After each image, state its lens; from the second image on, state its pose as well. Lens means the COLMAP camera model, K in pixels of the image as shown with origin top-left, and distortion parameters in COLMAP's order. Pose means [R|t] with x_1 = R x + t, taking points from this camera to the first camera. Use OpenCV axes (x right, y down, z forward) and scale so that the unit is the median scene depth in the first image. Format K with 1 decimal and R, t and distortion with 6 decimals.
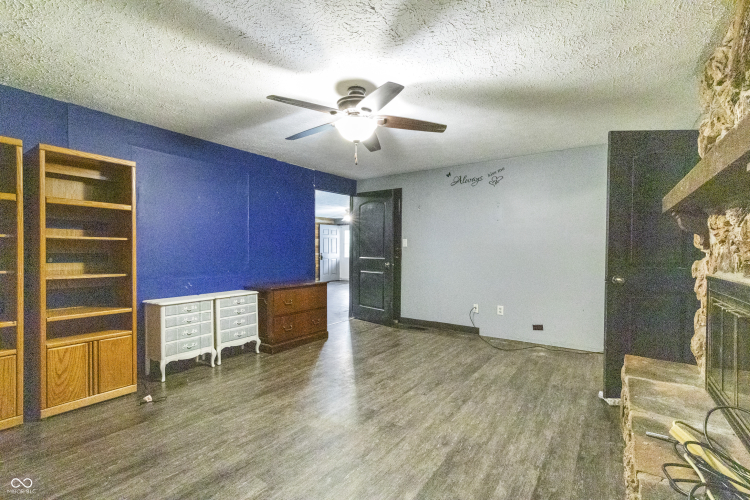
lens RADIAL K [[341.1, 0, 376.3], [0, 341.1, 251.7], [0, 0, 1]] dist [0.005620, 0.000241]
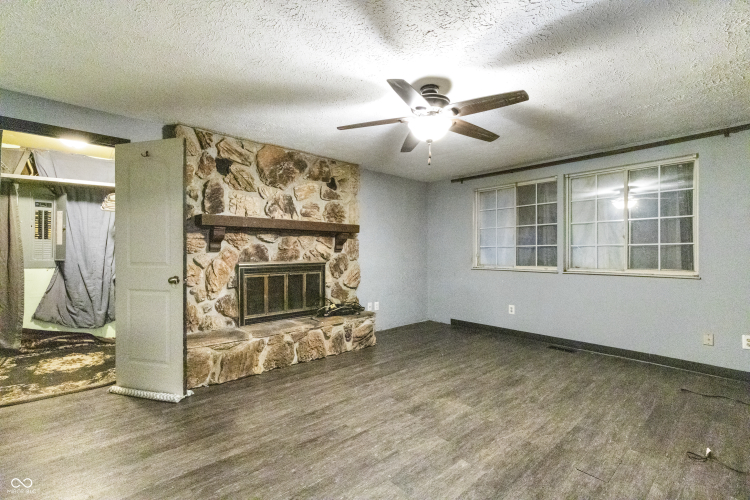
lens RADIAL K [[341.1, 0, 373.7], [0, 341.1, 249.8], [0, 0, 1]] dist [0.005620, 0.000241]
pose [[-0.974150, -0.004243, 0.225863, -0.120878], [-0.003823, 0.999990, 0.002298, -0.015552], [-0.225871, 0.001376, -0.974156, 1.917991]]
